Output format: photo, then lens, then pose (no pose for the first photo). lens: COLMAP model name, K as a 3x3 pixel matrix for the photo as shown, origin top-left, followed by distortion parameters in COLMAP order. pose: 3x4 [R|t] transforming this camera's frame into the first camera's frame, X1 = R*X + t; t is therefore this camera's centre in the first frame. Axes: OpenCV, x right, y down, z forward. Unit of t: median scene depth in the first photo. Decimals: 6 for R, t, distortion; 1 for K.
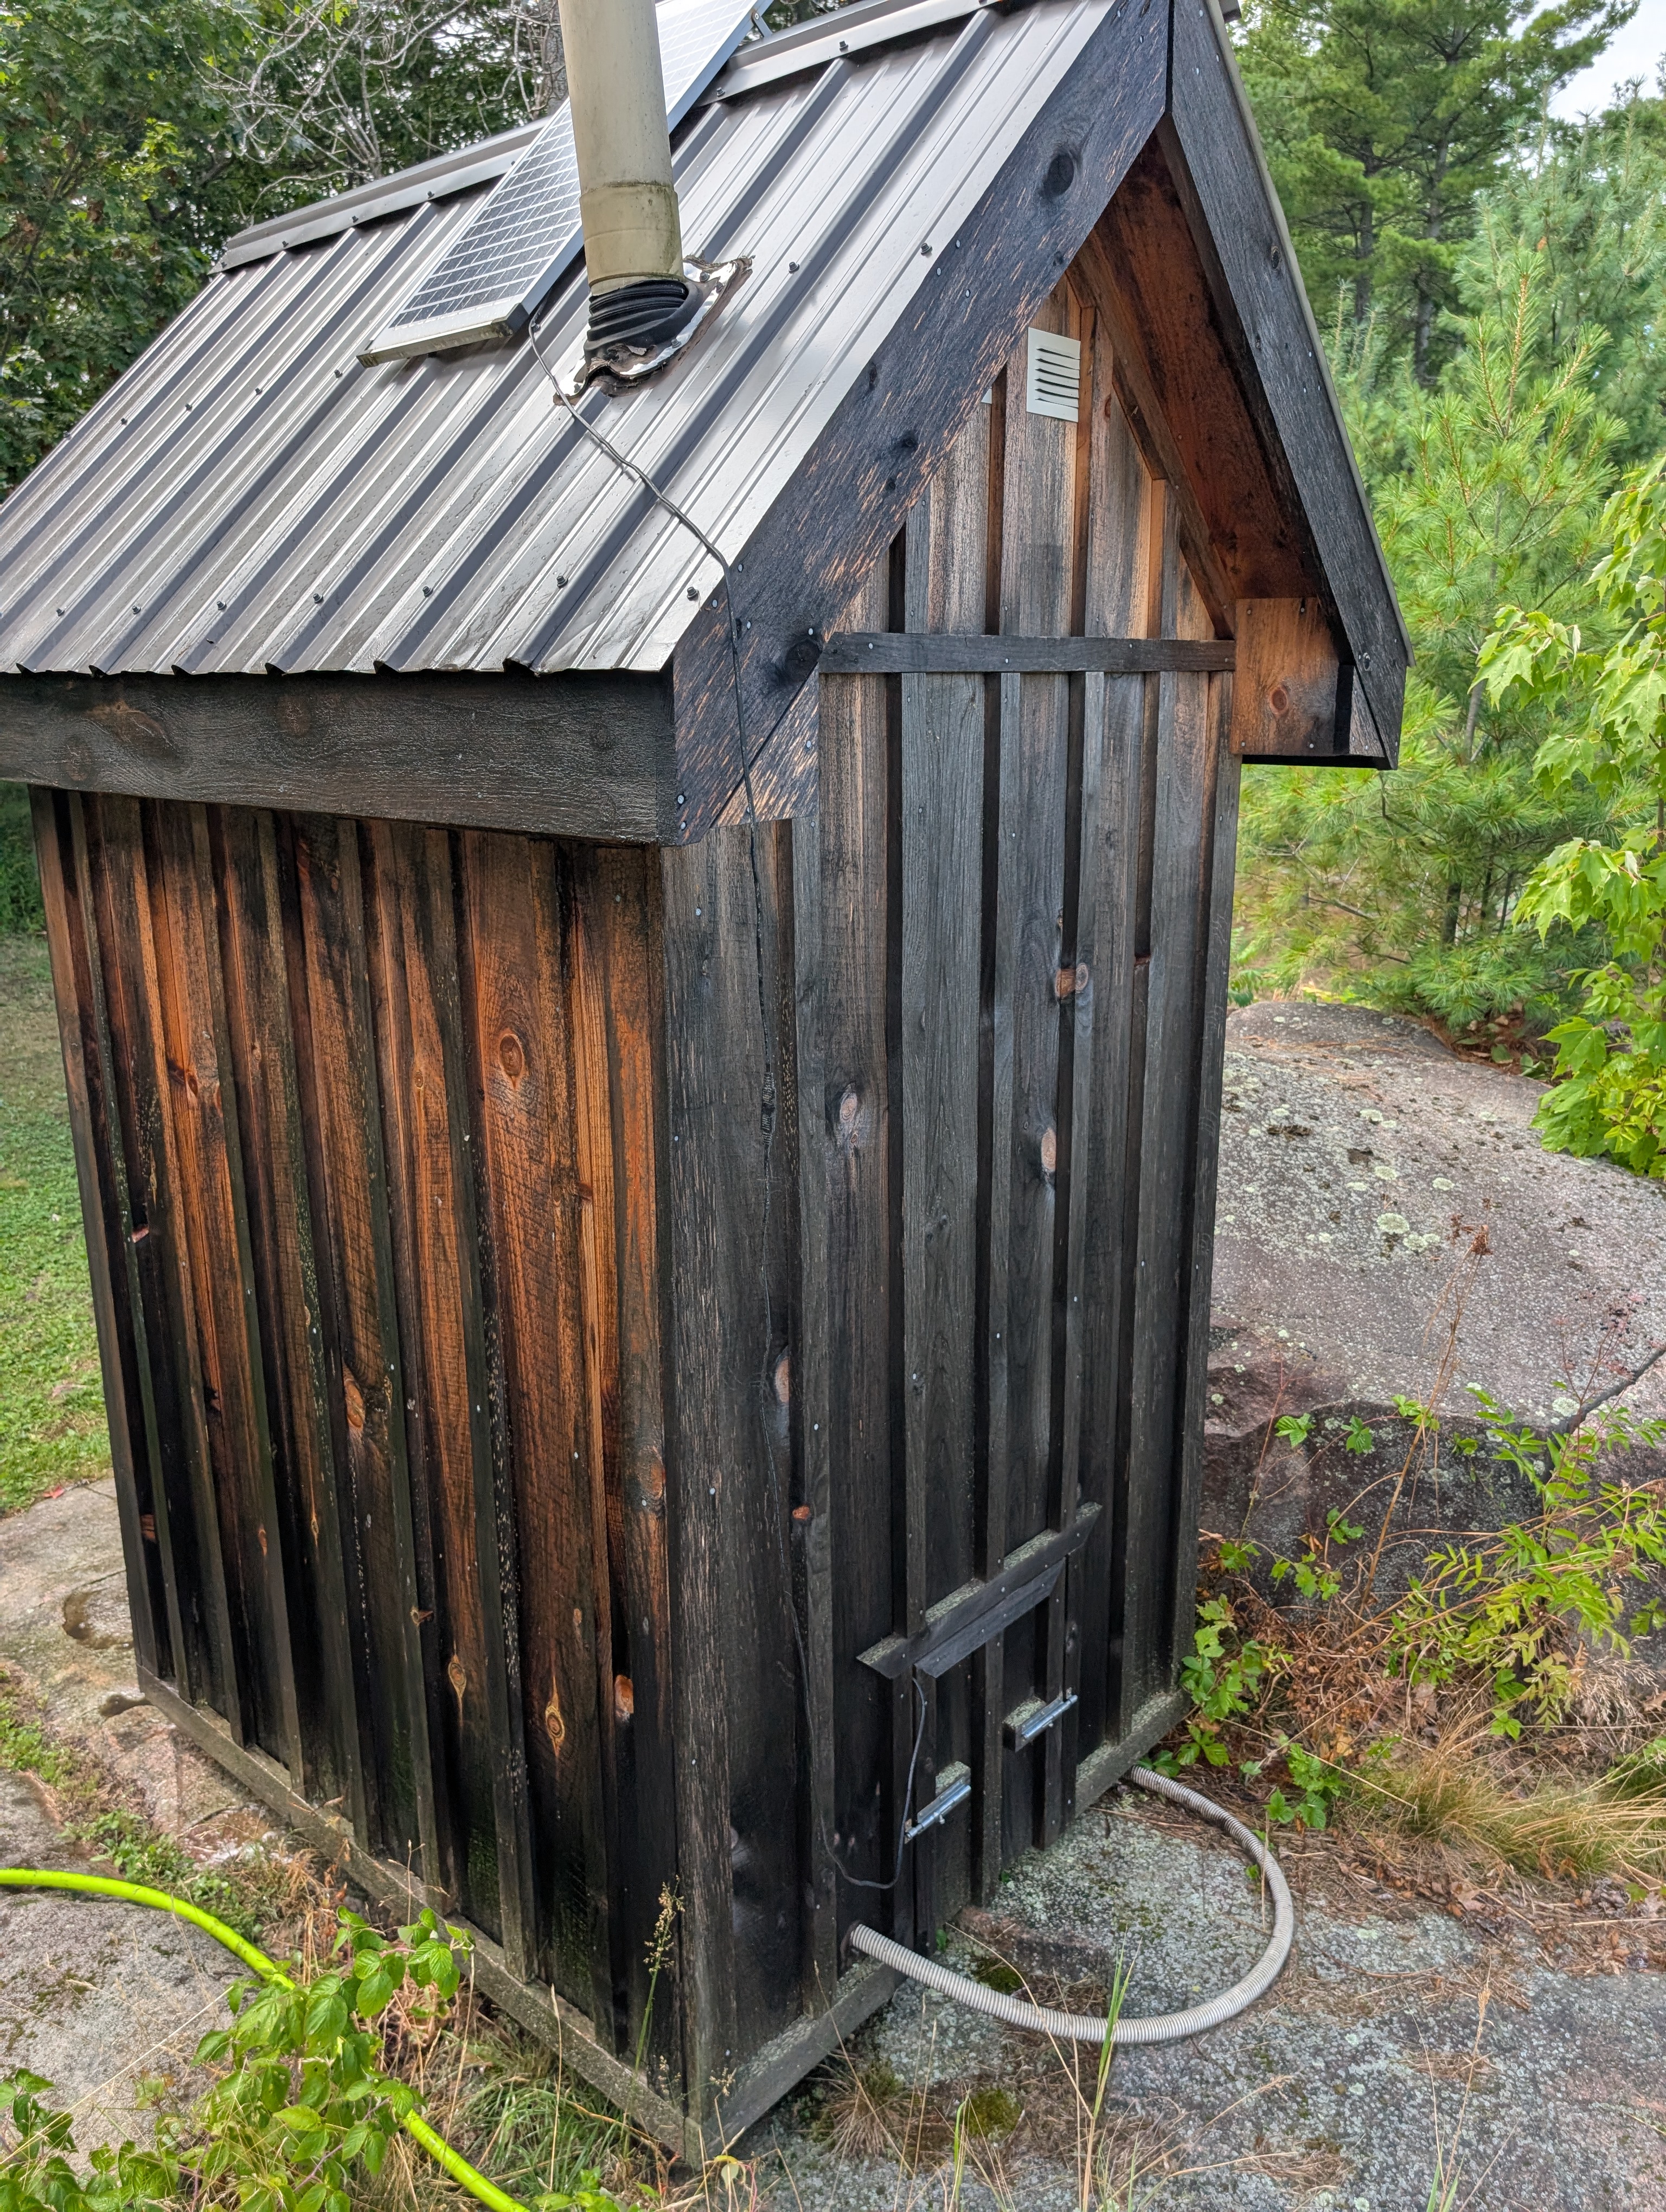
lens RADIAL K [[1610.9, 0, 819.7], [0, 1610.9, 1104.7], [0, 0, 1]] dist [0.011154, 0.009387]
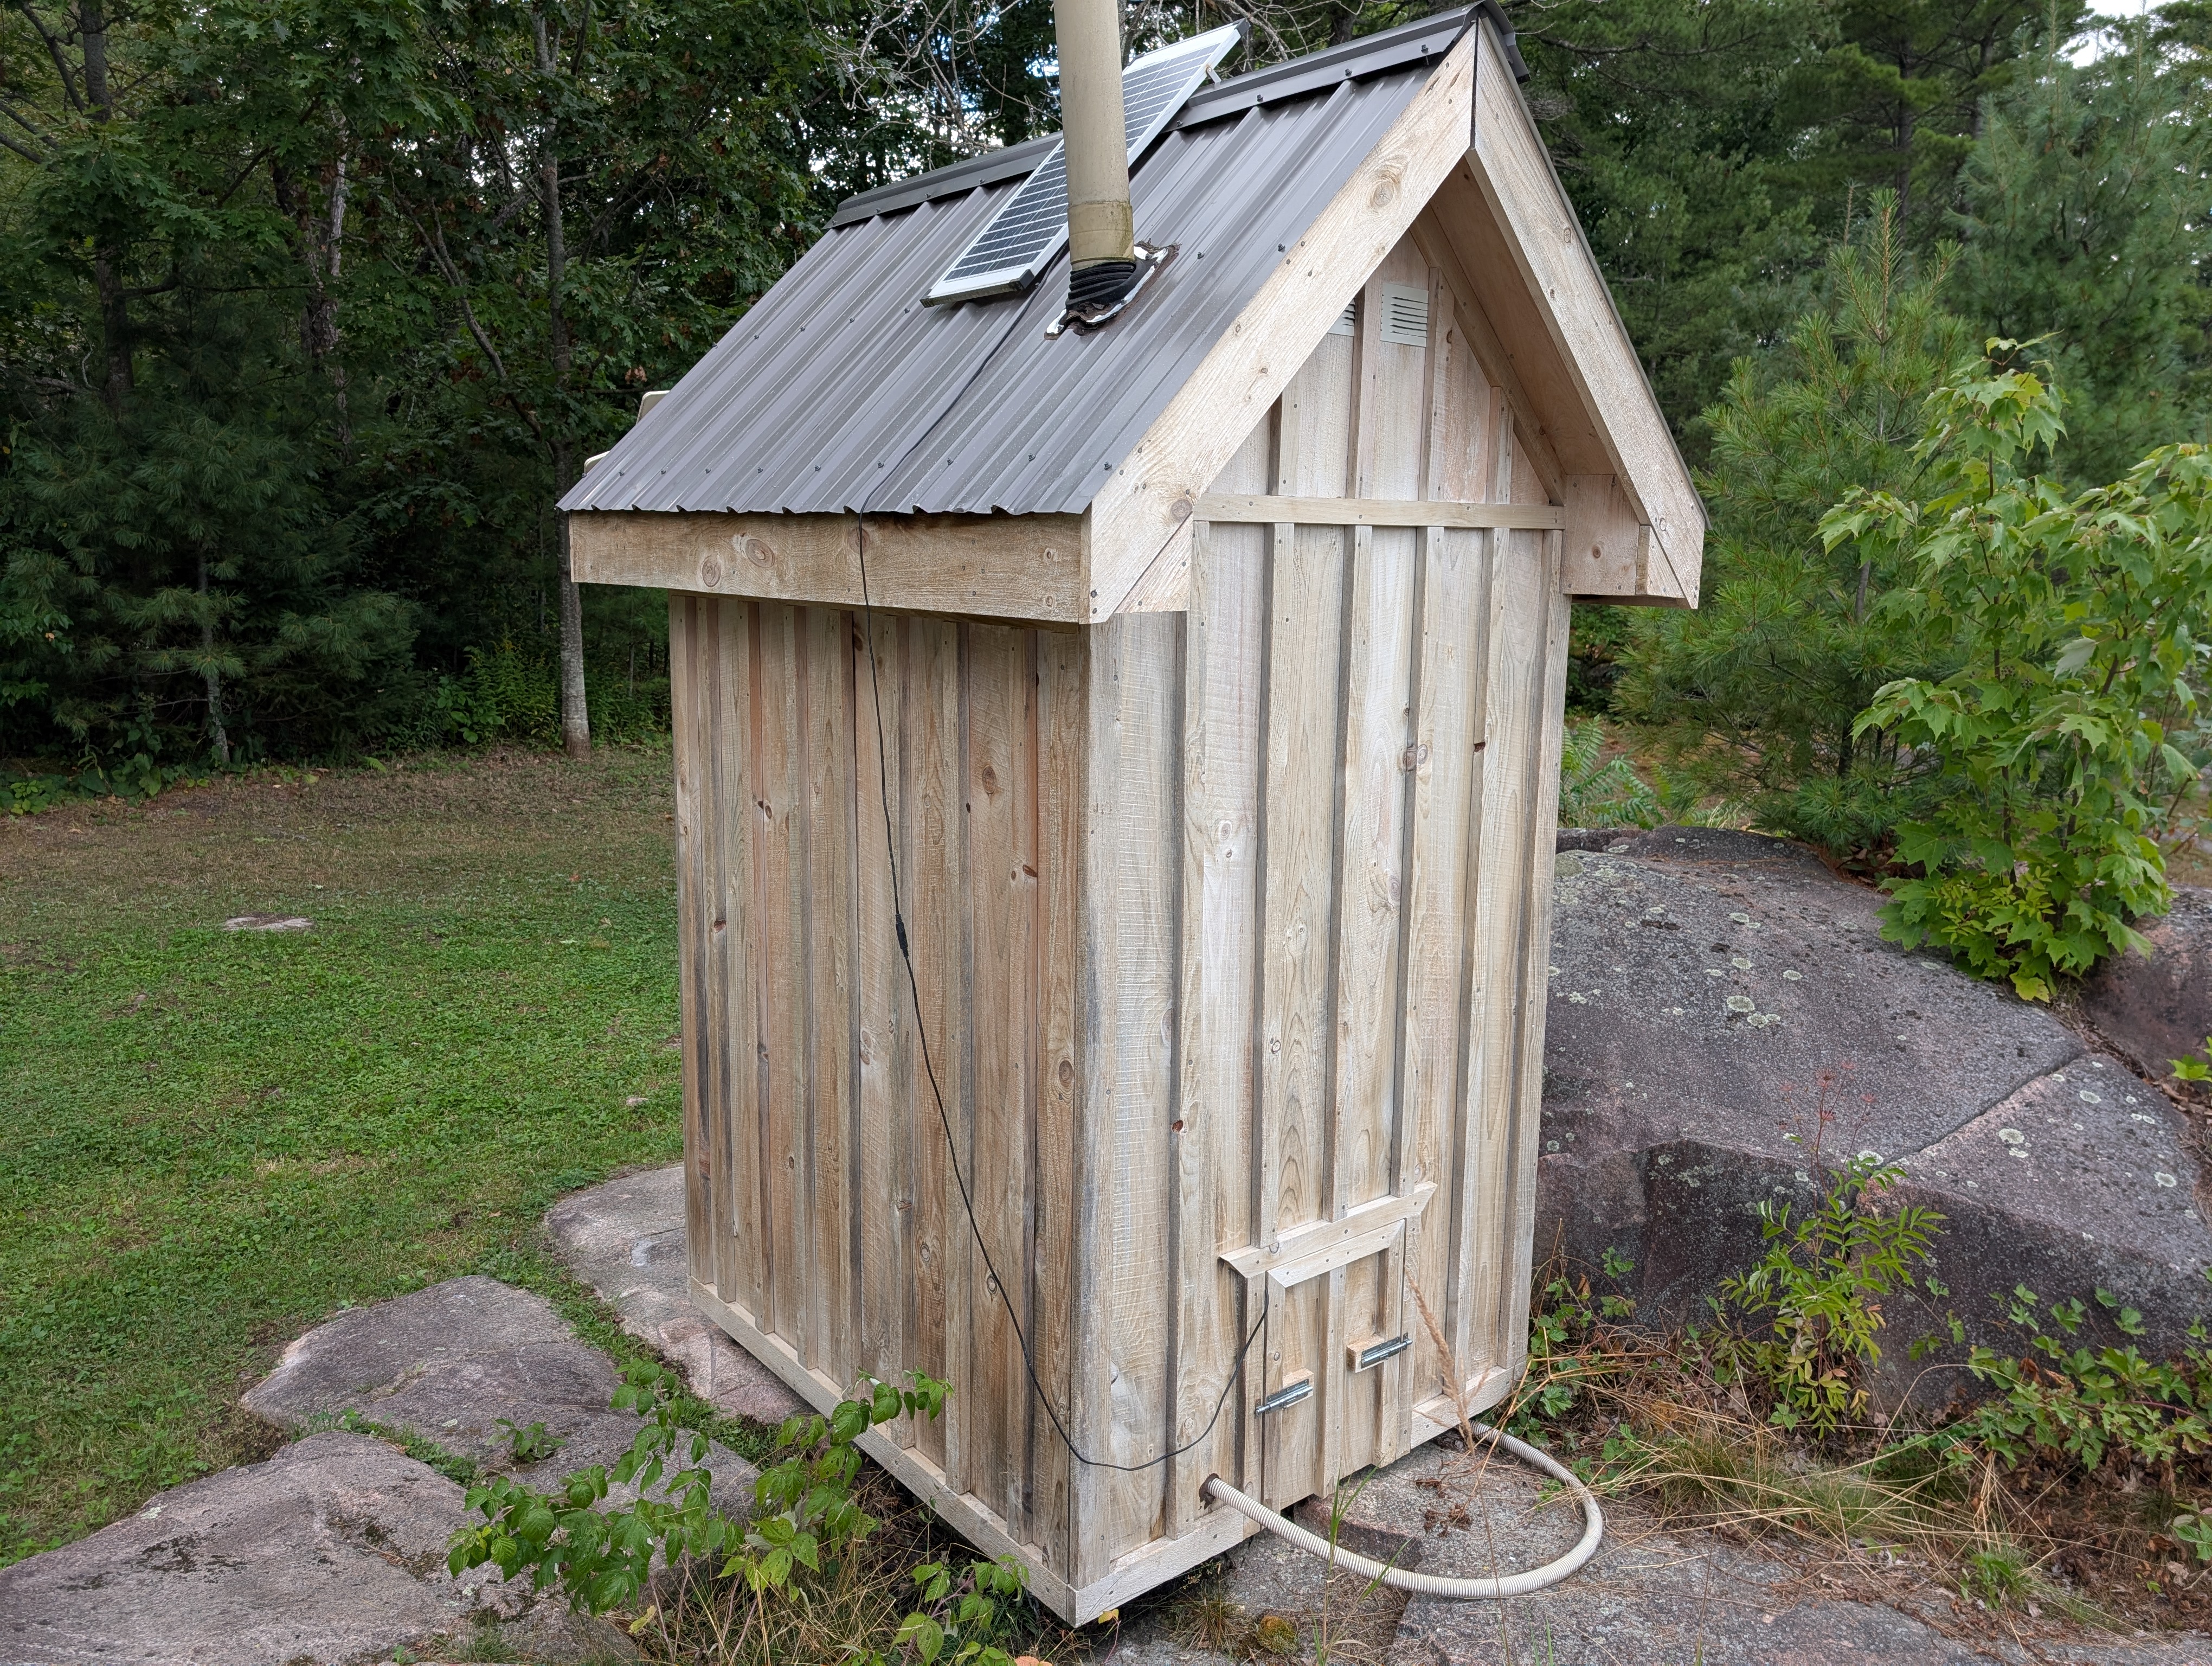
lens RADIAL K [[1610.9, 0, 1114.7], [0, 1610.9, 829.4], [0, 0, 1]] dist [0.011154, 0.009387]
pose [[0.988363, 0.047547, -0.144493, 0.106805], [-0.059475, 0.995068, -0.079385, 0.100529], [0.140006, 0.087055, 0.986316, -0.325277]]
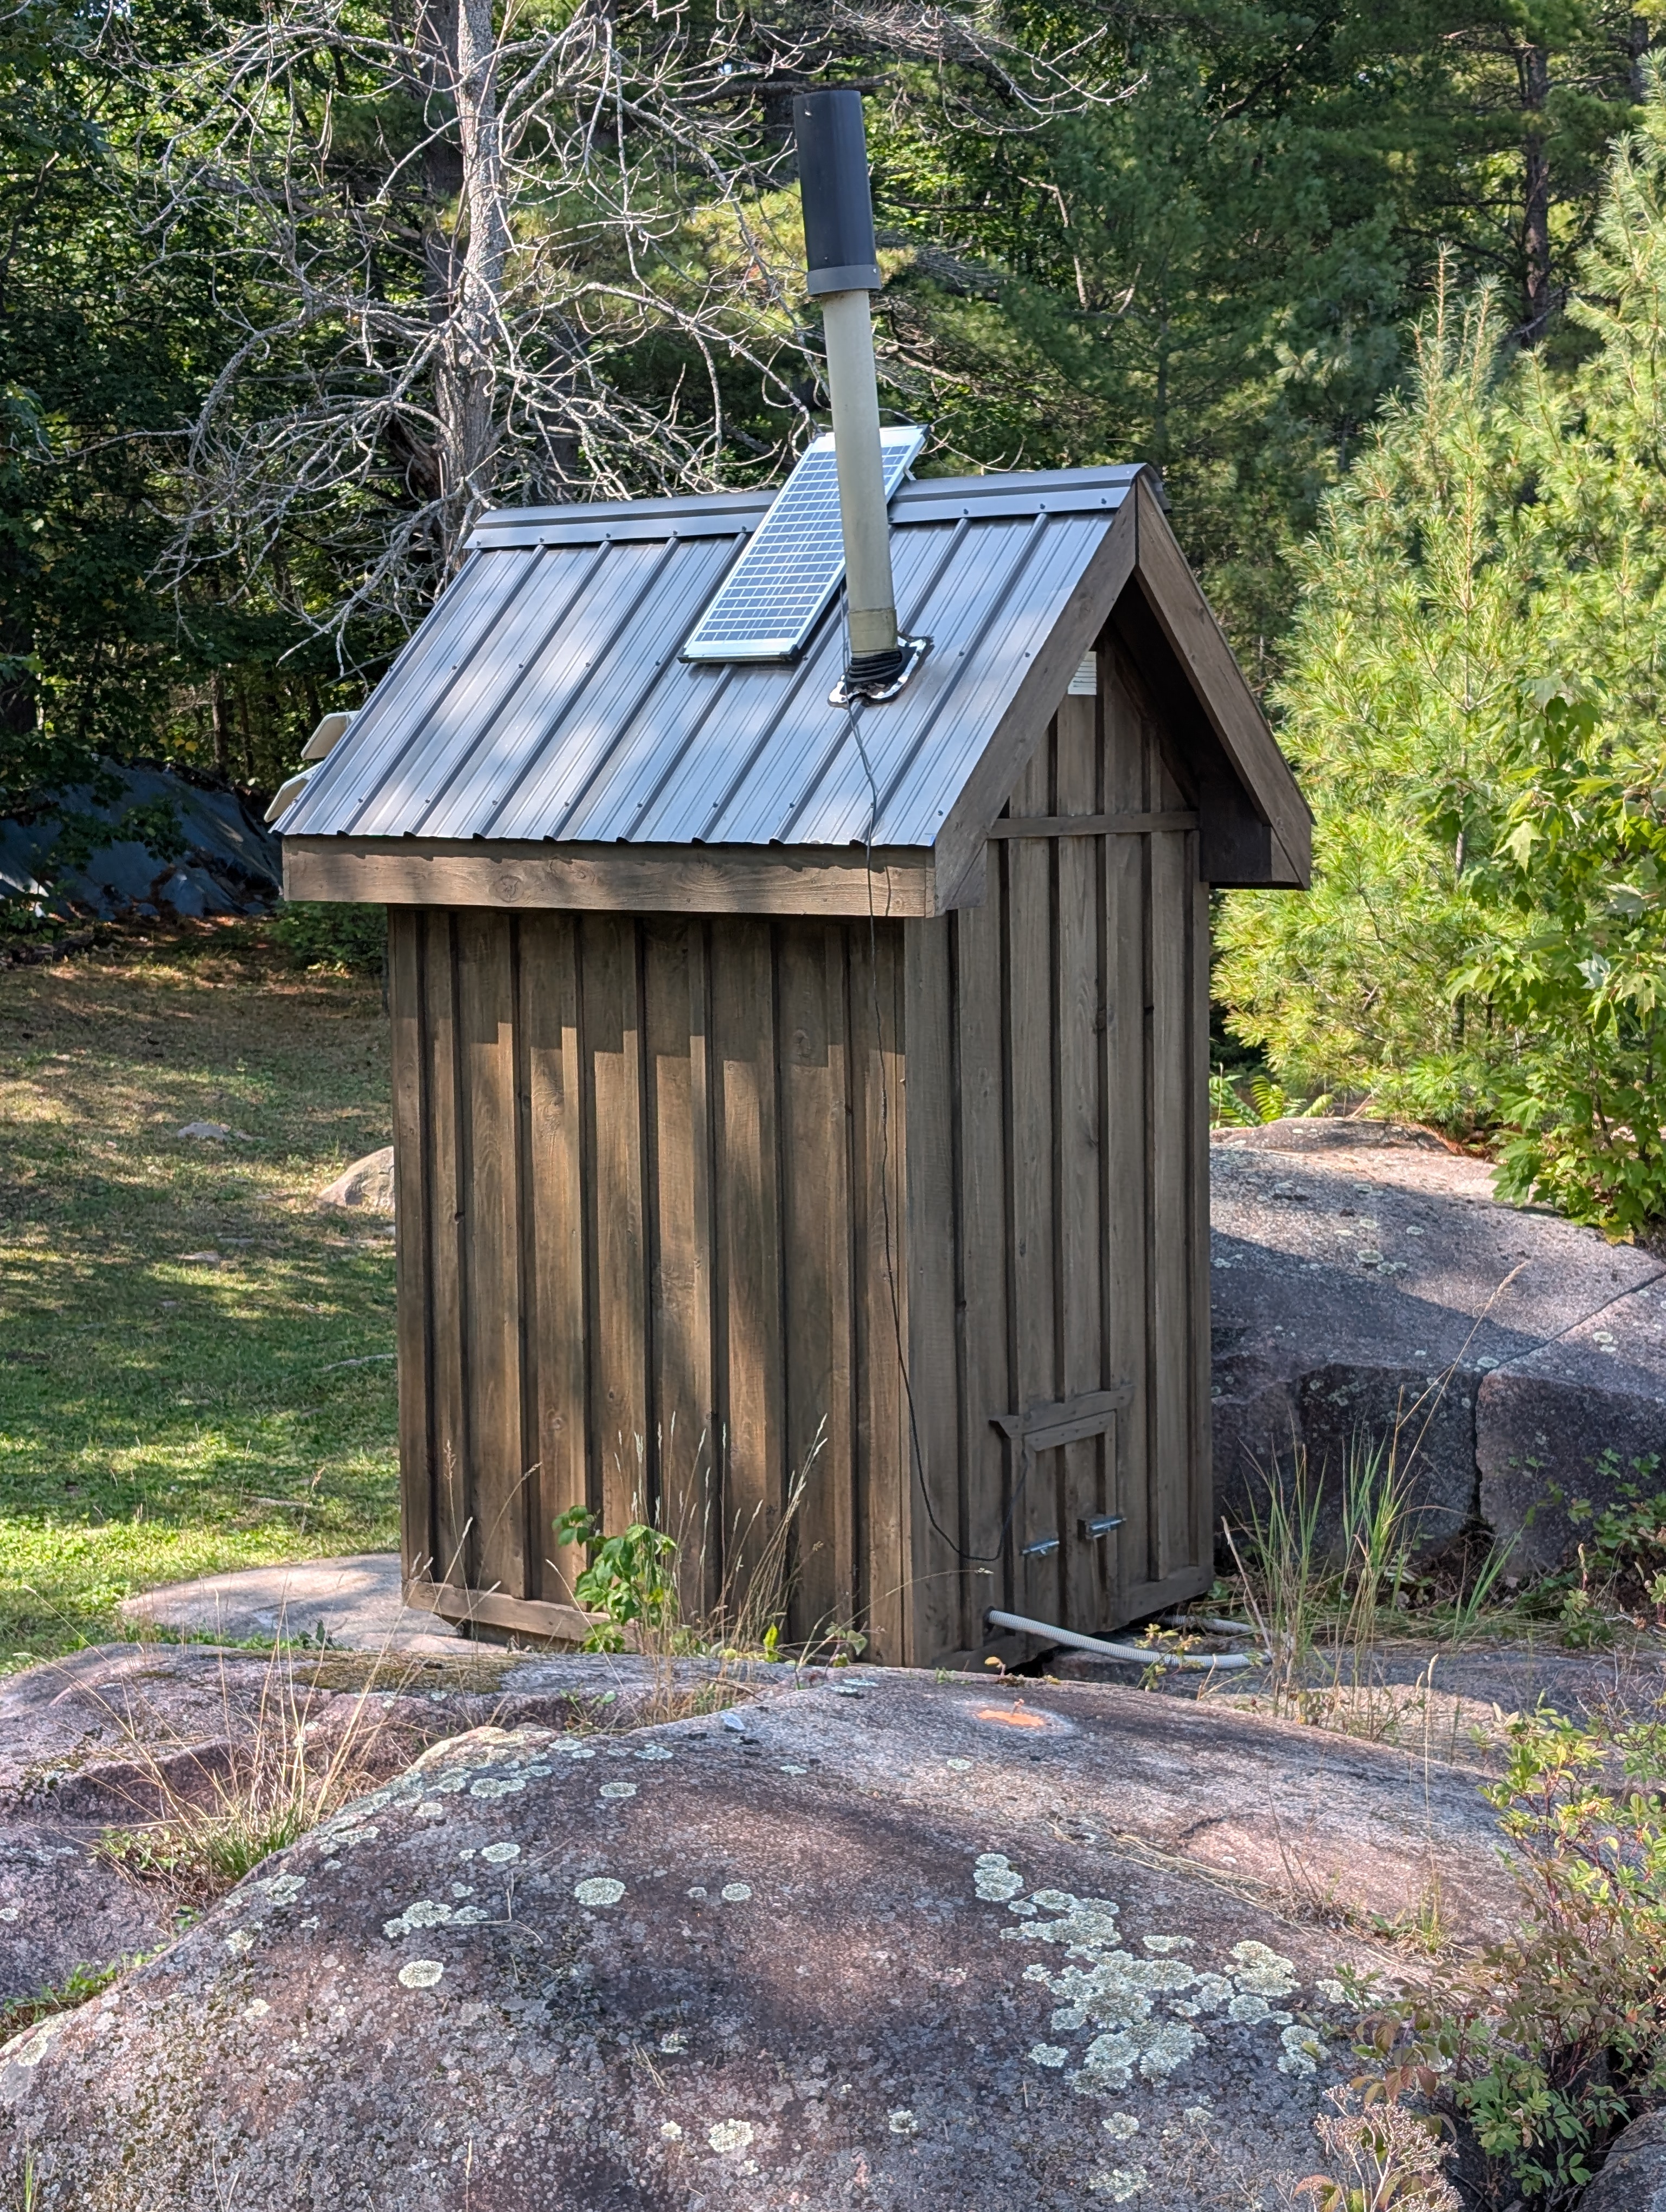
lens RADIAL K [[3651.1, 0, 834.4], [0, 3651.1, 1107.8], [0, 0, 1]] dist [0.247349, 0.000000]
pose [[0.996326, -0.012206, 0.084764, -0.426376], [0.025721, 0.986743, -0.160237, 0.593159], [-0.081685, 0.161828, 0.983432, -2.577323]]
